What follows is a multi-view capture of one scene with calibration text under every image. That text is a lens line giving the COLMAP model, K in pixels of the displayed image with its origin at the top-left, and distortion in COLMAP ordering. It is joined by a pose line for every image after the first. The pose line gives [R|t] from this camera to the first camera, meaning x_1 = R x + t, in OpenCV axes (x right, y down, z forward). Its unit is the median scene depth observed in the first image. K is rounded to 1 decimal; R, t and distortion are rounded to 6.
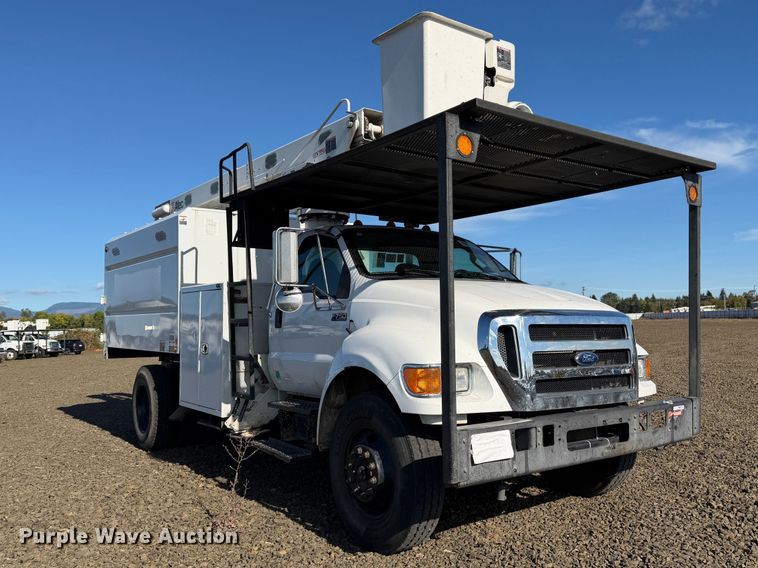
lens RADIAL K [[709.2, 0, 448.0], [0, 709.2, 277.3], [0, 0, 1]] dist [-0.019013, 0.000000]
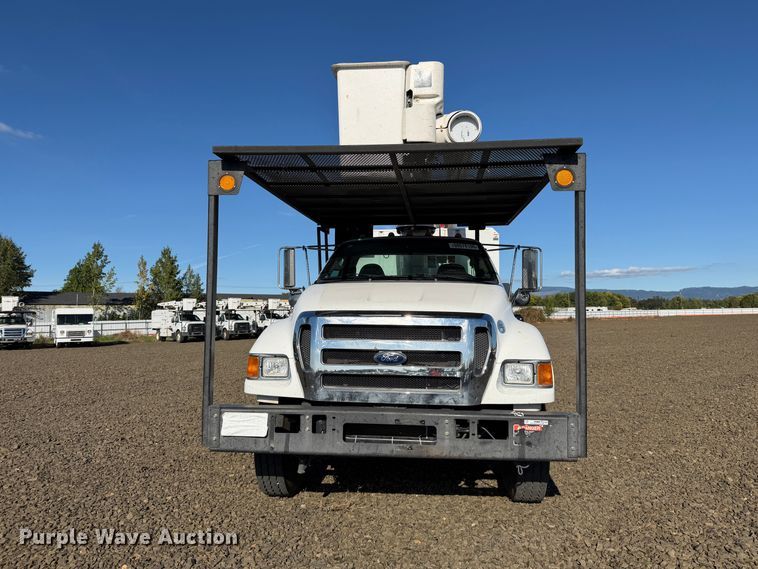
lens RADIAL K [[554.1, 0, 363.1], [0, 554.1, 270.0], [0, 0, 1]] dist [-0.005189, -0.021722]
pose [[0.688145, -0.041159, -0.724405, 0.744930], [0.040972, 0.999001, -0.017839, -0.001401], [0.724415, -0.017405, 0.689144, 0.402650]]
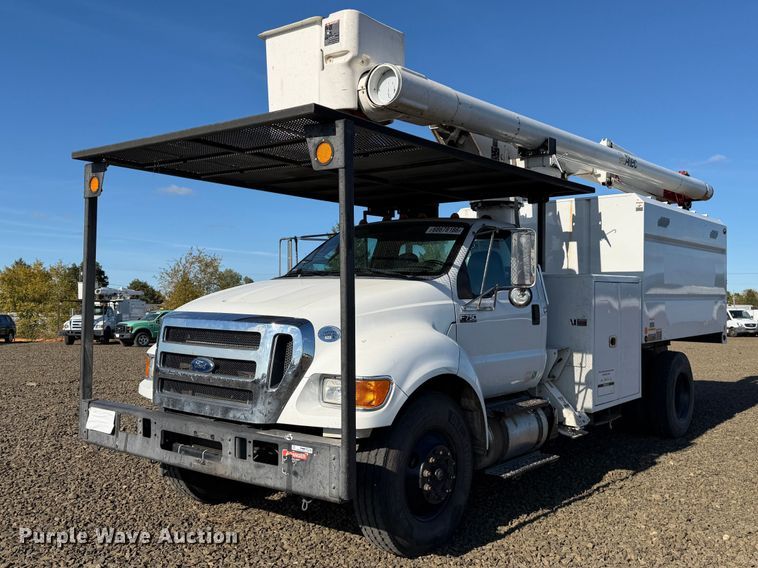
lens RADIAL K [[702.6, 0, 384.7], [0, 702.6, 279.3], [0, 0, 1]] dist [-0.020951, 0.000000]
pose [[0.250000, -0.015529, -0.968121, 1.151329], [0.055536, 0.998455, -0.001675, 0.014201], [0.966652, -0.053346, 0.250476, 0.983640]]
